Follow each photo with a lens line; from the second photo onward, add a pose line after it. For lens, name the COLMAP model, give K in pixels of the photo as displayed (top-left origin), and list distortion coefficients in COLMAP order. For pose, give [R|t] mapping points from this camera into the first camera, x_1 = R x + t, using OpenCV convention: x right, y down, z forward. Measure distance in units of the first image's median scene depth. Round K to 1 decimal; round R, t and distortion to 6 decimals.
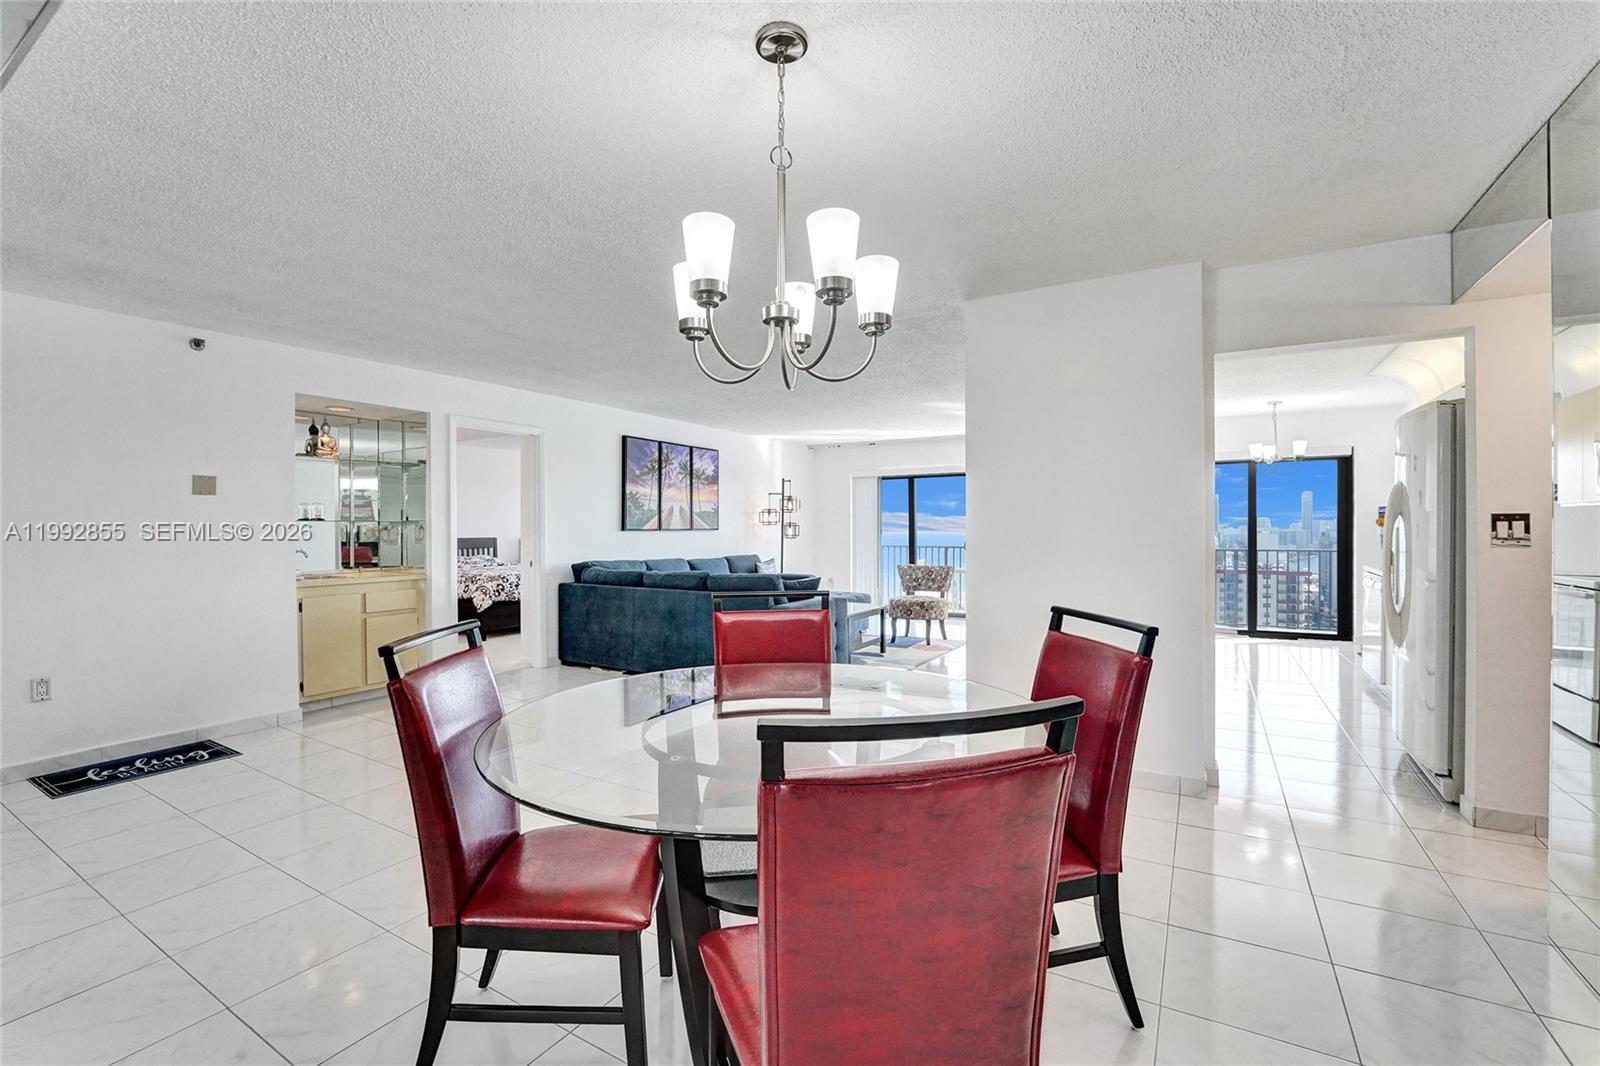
lens RADIAL K [[664.9, 0, 787.7], [0, 664.9, 530.7], [0, 0, 1]] dist [-0.019817, 0.000070]
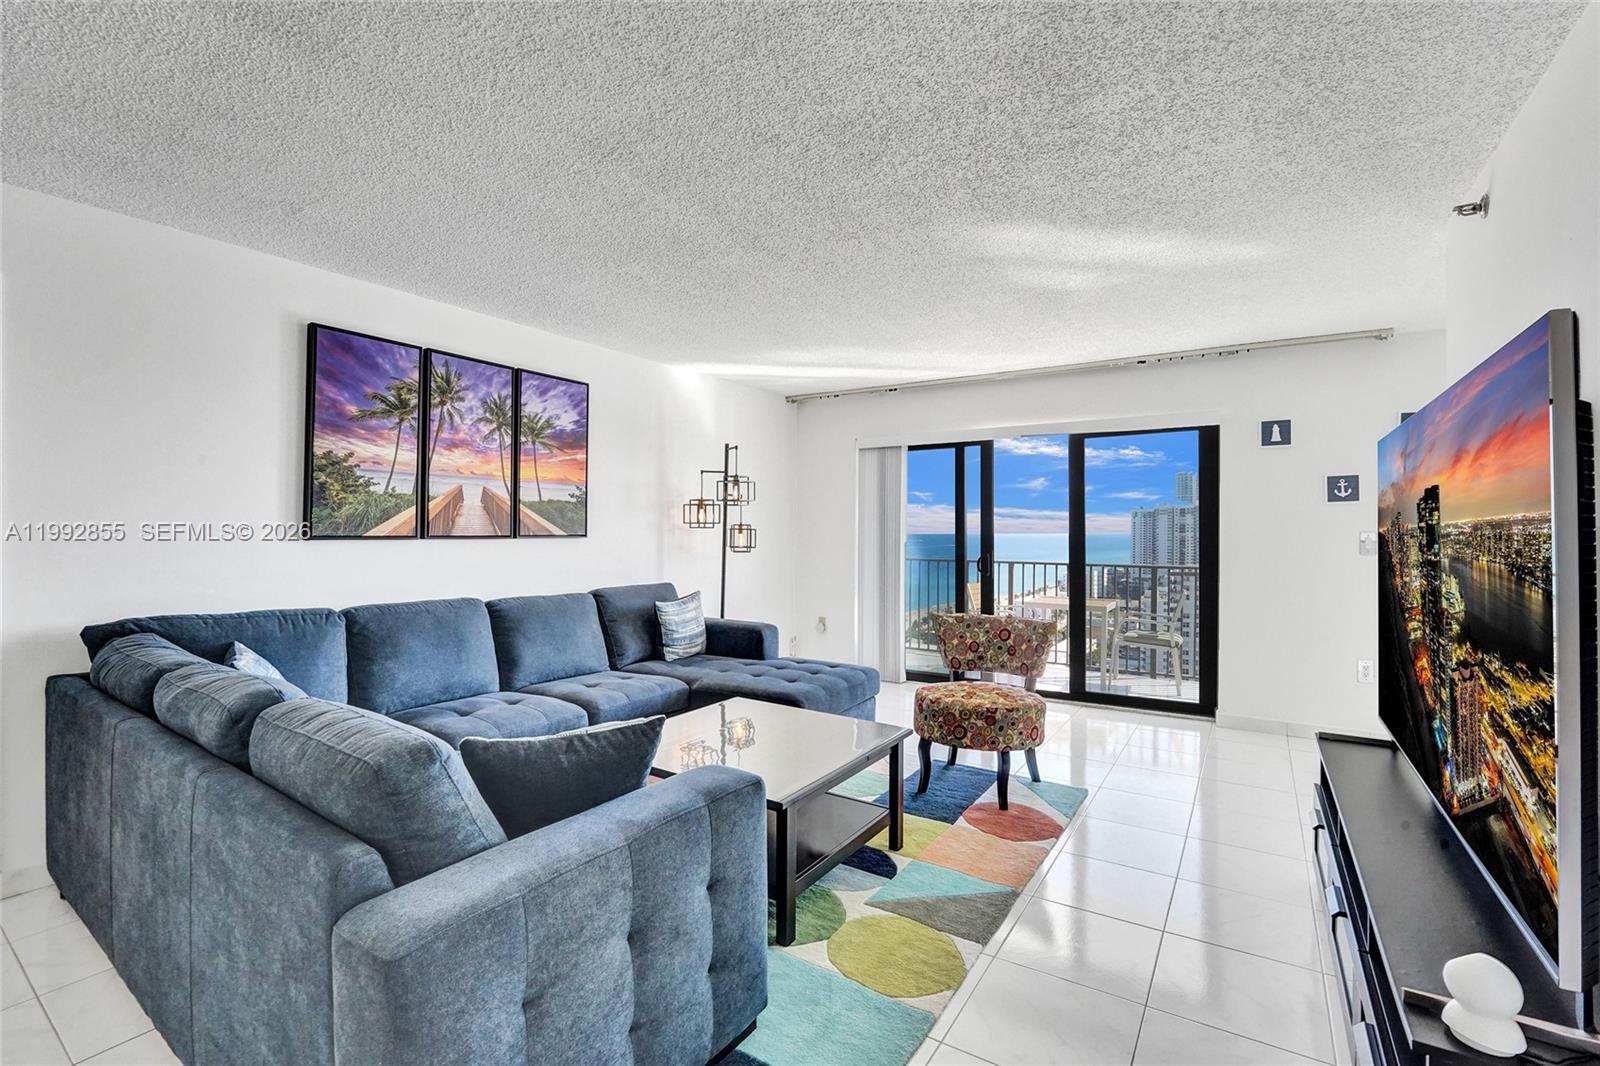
lens RADIAL K [[664.9, 0, 787.7], [0, 664.9, 530.7], [0, 0, 1]] dist [-0.019817, 0.000070]
pose [[0.998337, 0.009340, -0.056884, 0.087135], [-0.009504, 0.999951, -0.002603, -0.006416], [0.056857, 0.003140, 0.998377, 0.518208]]
